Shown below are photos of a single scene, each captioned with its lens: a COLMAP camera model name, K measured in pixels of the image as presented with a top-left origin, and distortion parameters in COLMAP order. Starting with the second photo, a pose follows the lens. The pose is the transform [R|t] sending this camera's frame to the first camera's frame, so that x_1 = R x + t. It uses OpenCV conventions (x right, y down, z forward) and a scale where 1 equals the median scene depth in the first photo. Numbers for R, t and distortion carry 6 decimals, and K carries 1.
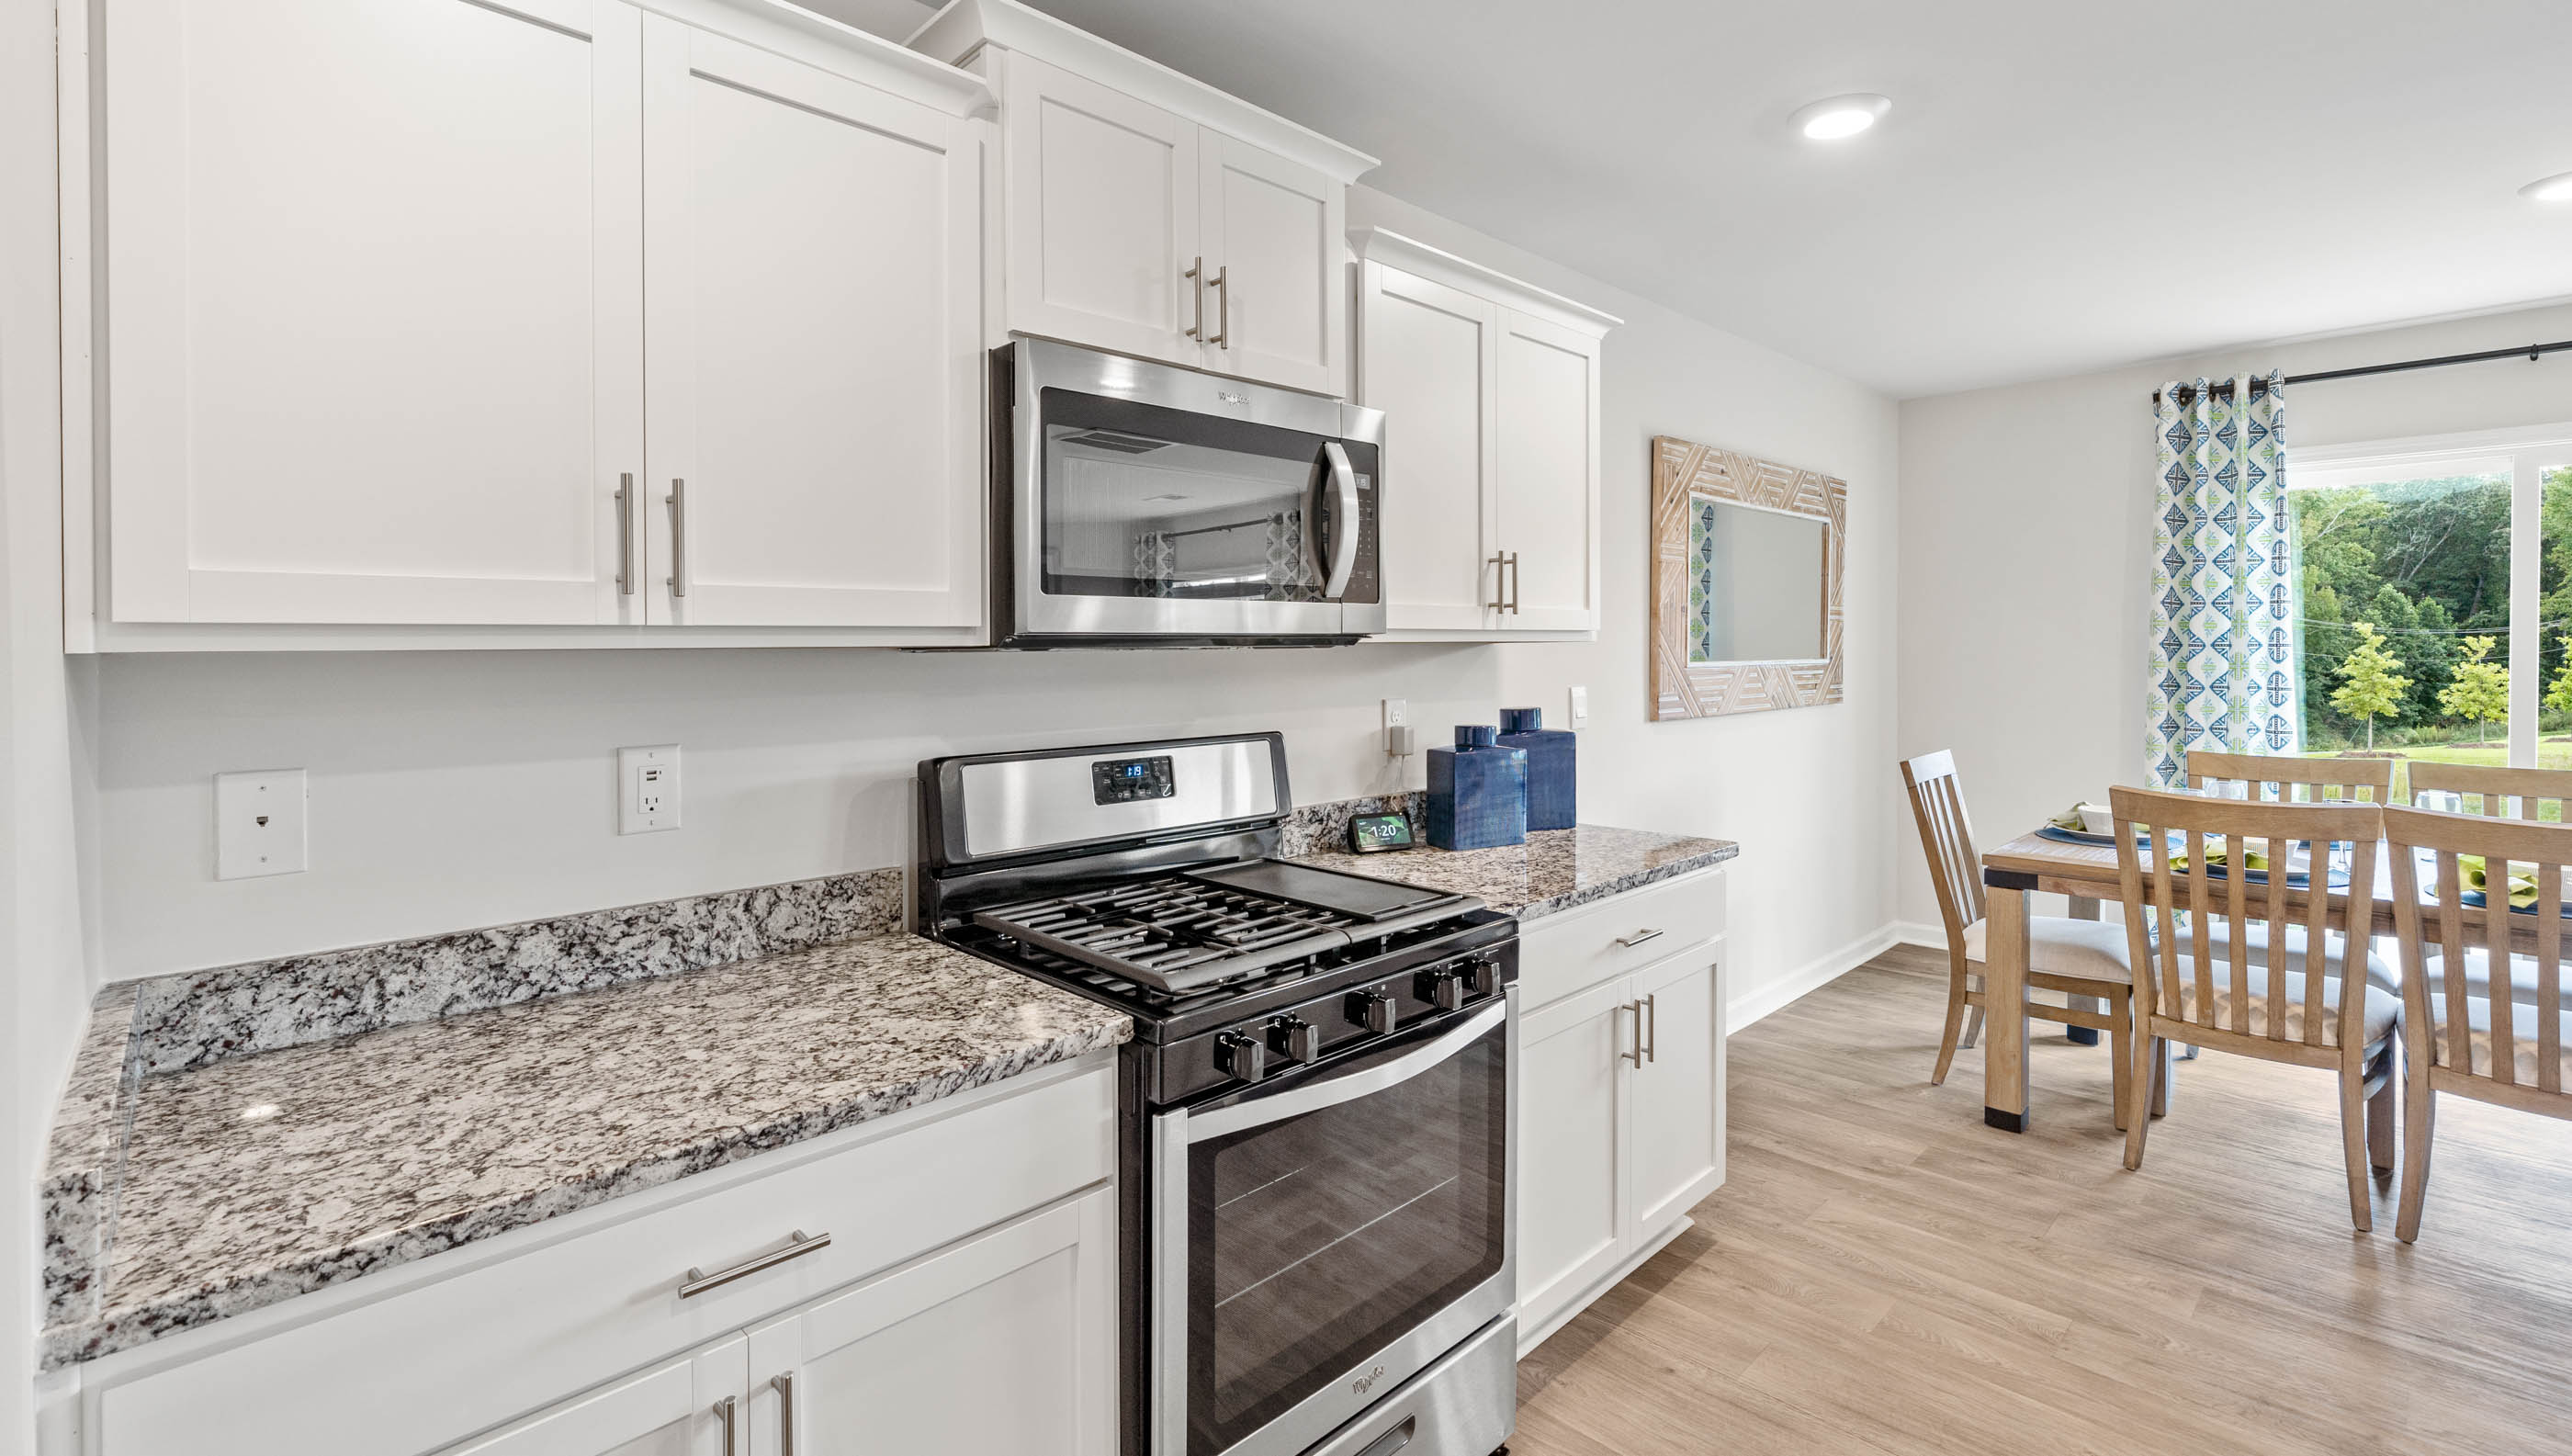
lens RADIAL K [[1133.1, 0, 1292.0], [0, 1133.1, 646.6], [0, 0, 1]] dist [-0.002208, 0.000219]
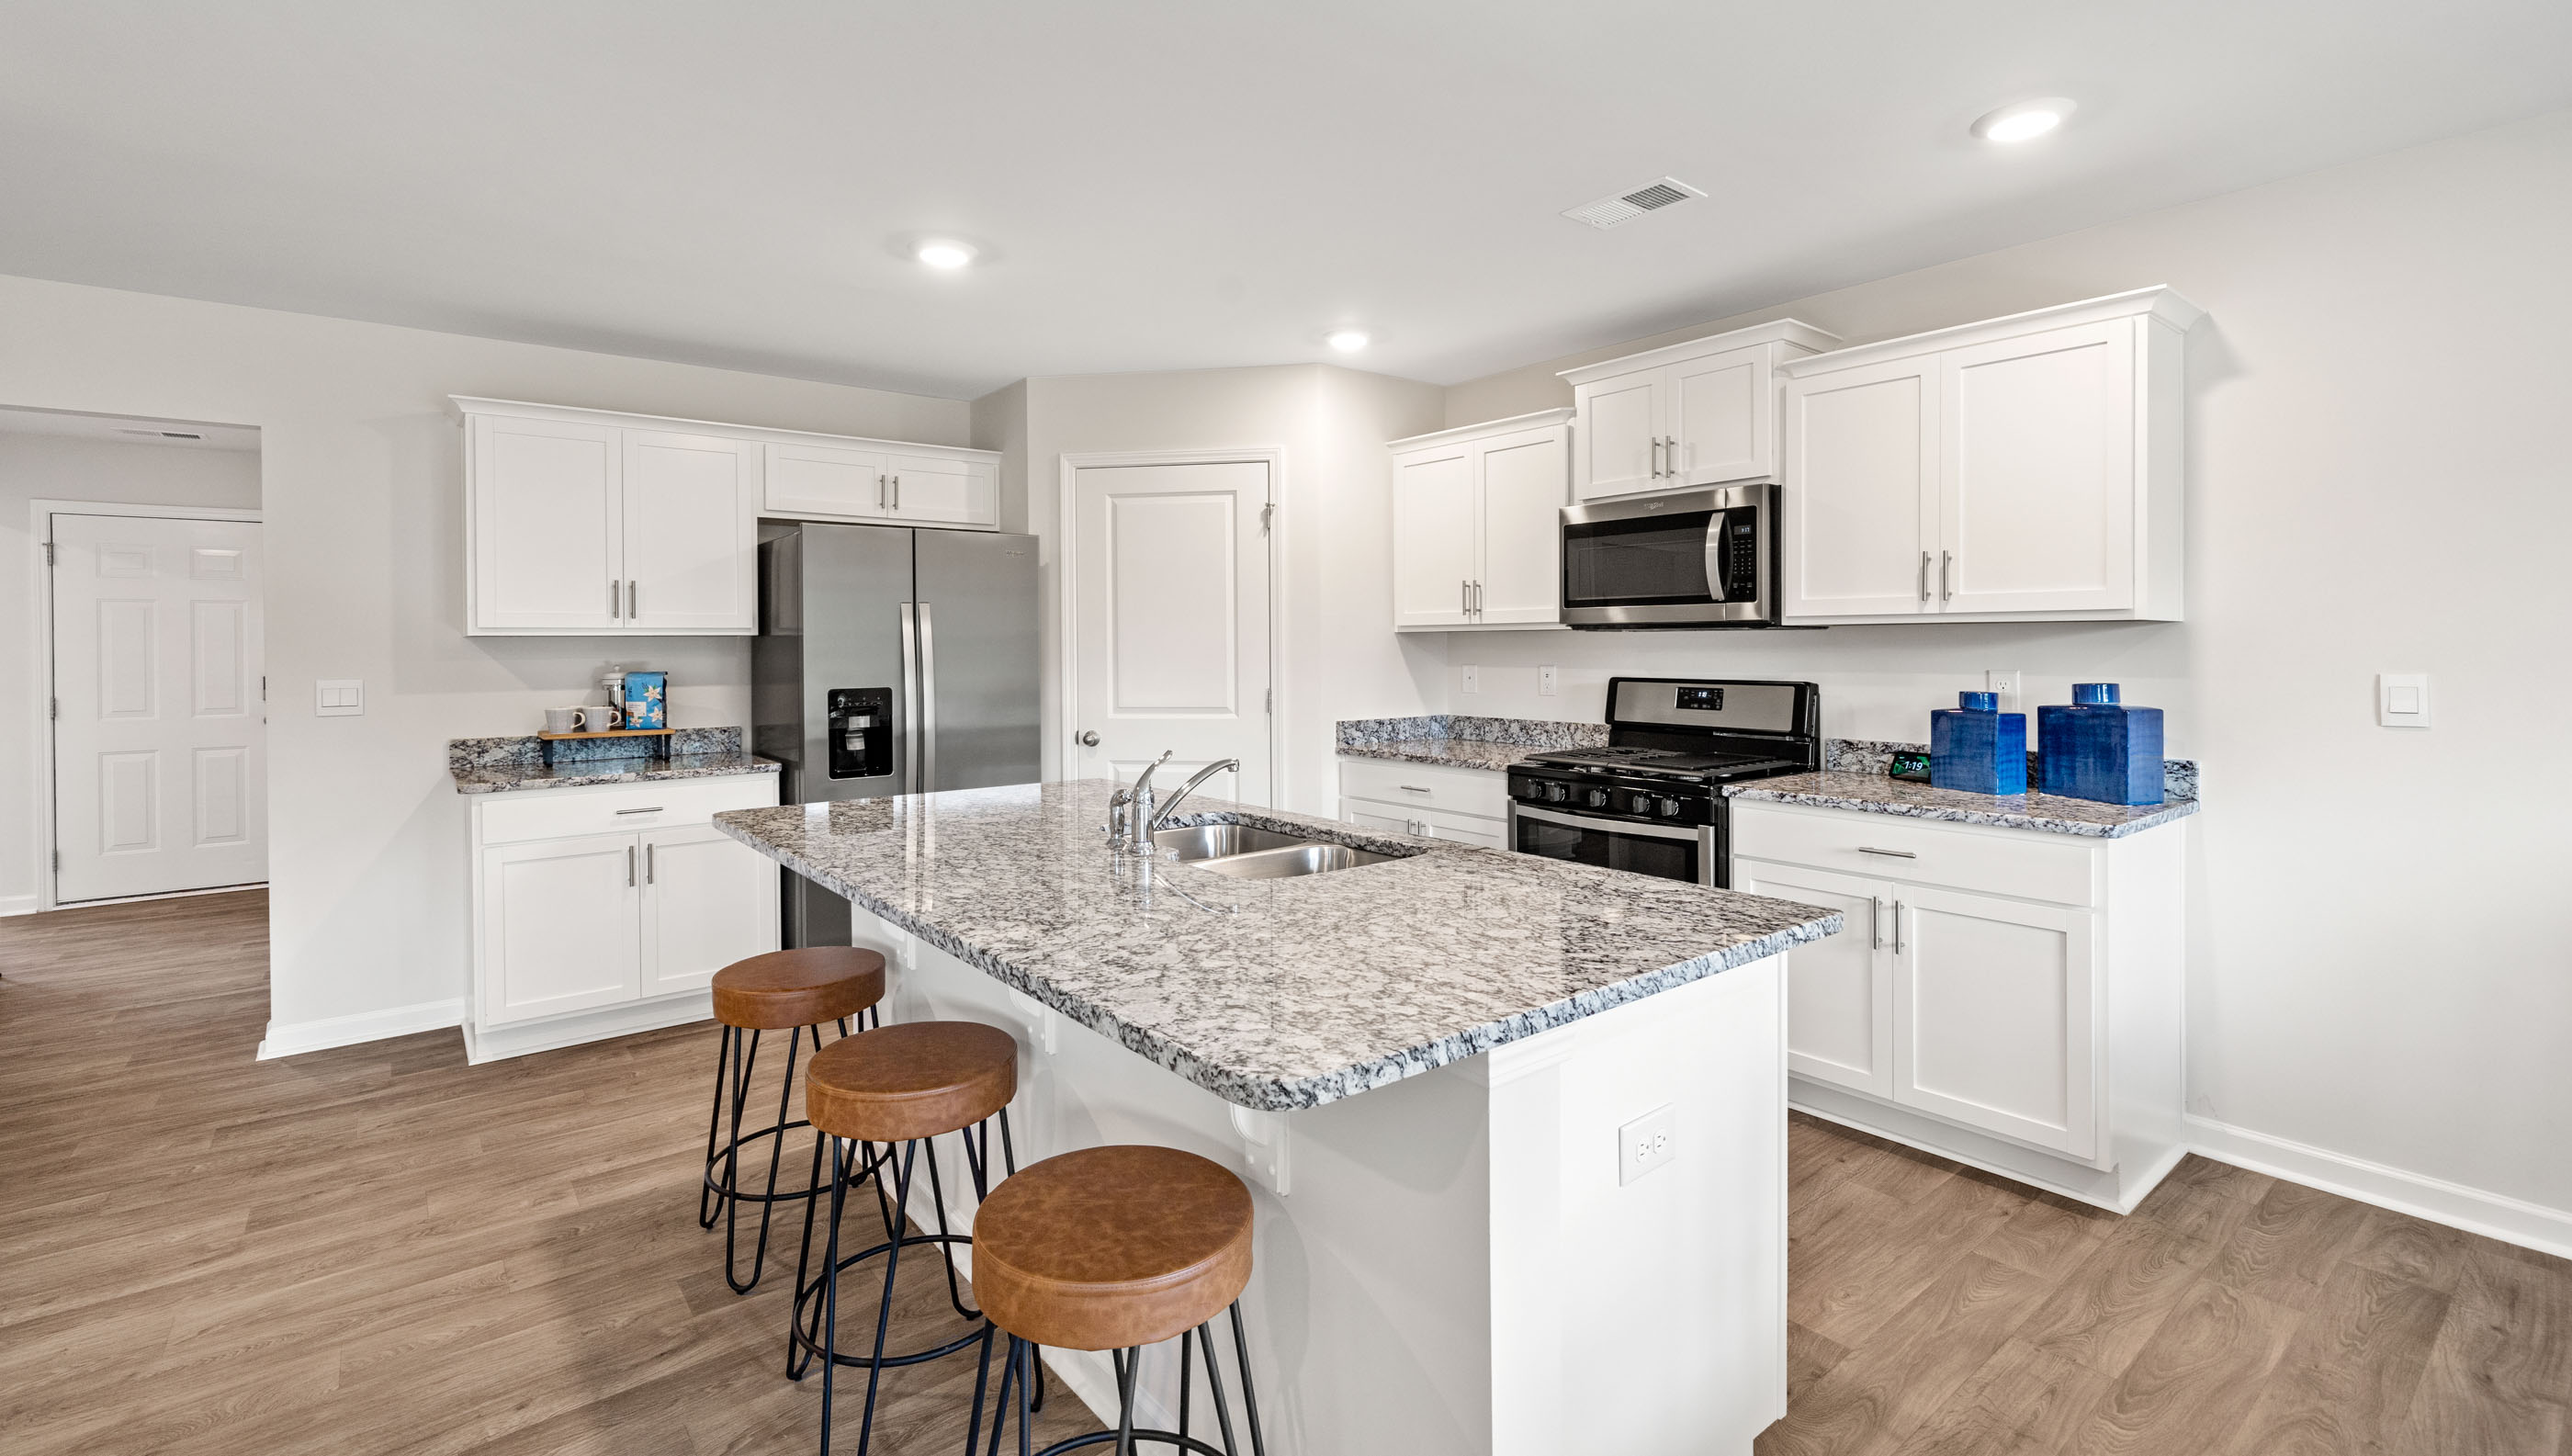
lens RADIAL K [[1130.5, 0, 1266.3], [0, 1130.5, 637.4], [0, 0, 1]] dist [-0.002075, -0.000397]
pose [[-0.105321, 0.002487, -0.994435, 1.361468], [0.003822, 0.999990, 0.002097, 0.005907], [0.994431, -0.003580, -0.105330, 0.356840]]
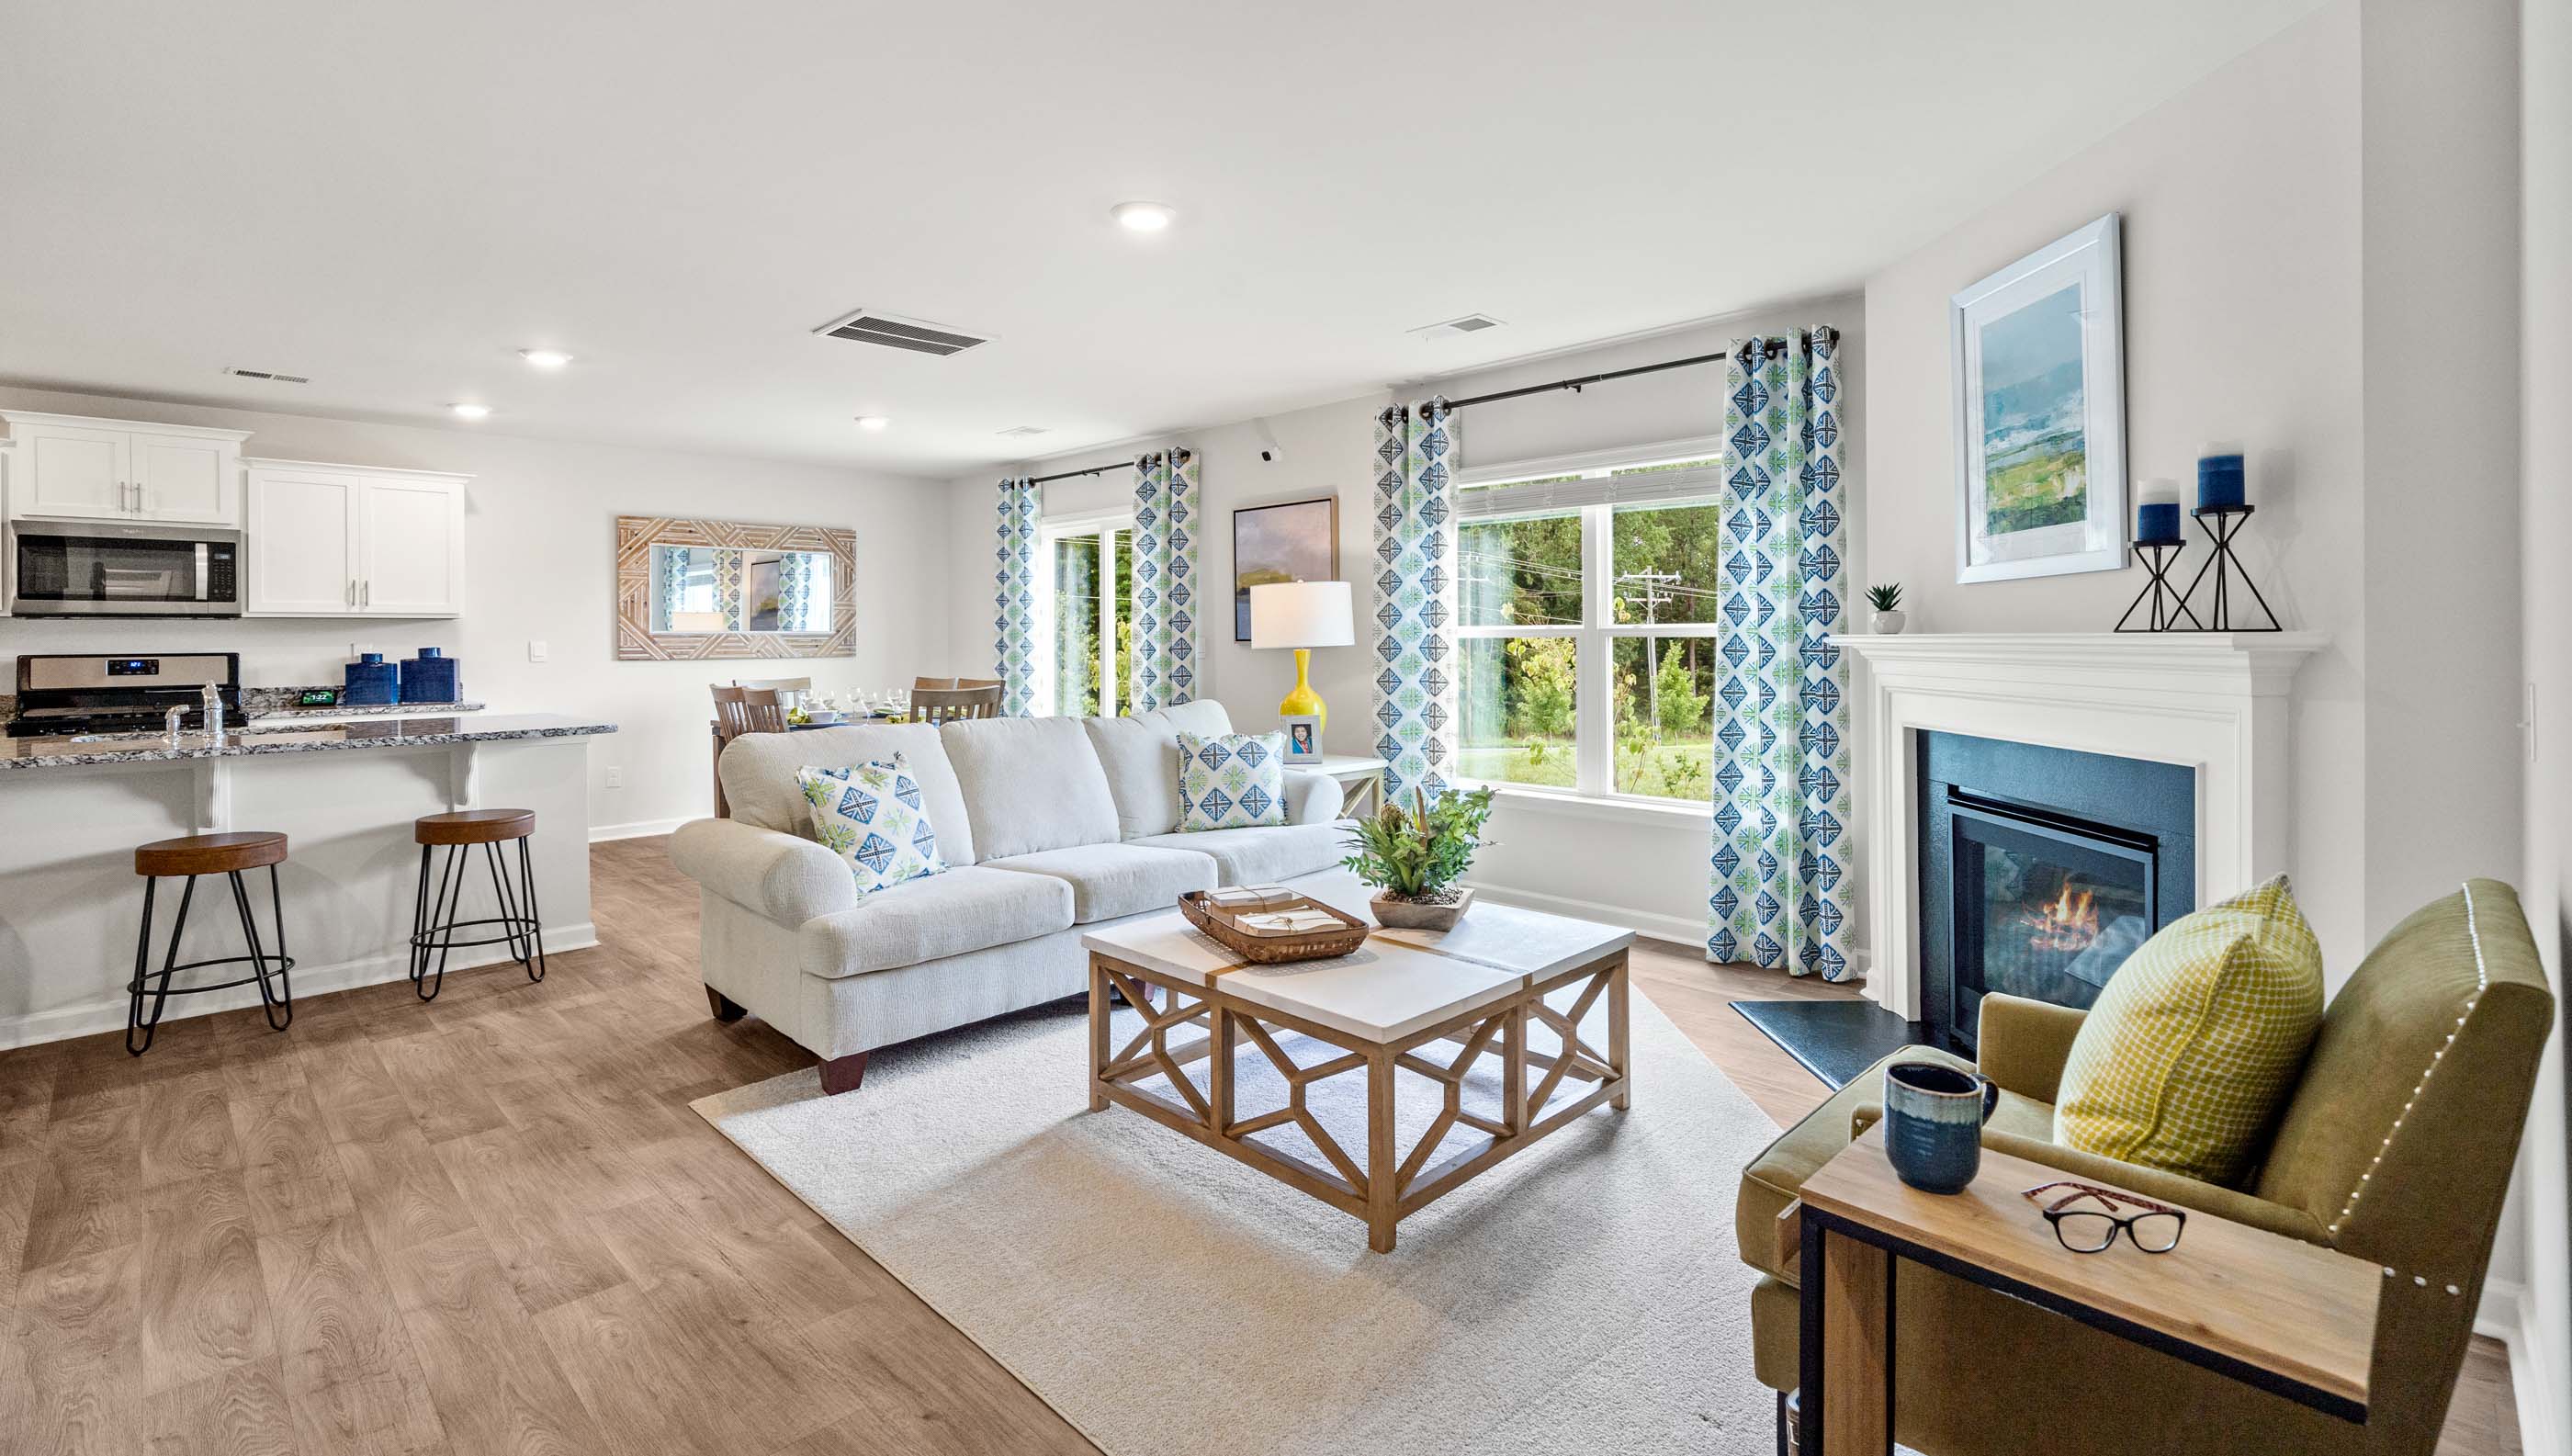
lens RADIAL K [[1170.5, 0, 1280.6], [0, 1170.5, 626.1], [0, 0, 1]] dist [0.017922, 0.000324]
pose [[0.999834, -0.002376, 0.018069, 1.894213], [0.002618, 0.999907, -0.013395, 0.047643], [-0.018036, 0.013440, 0.999747, -1.401450]]
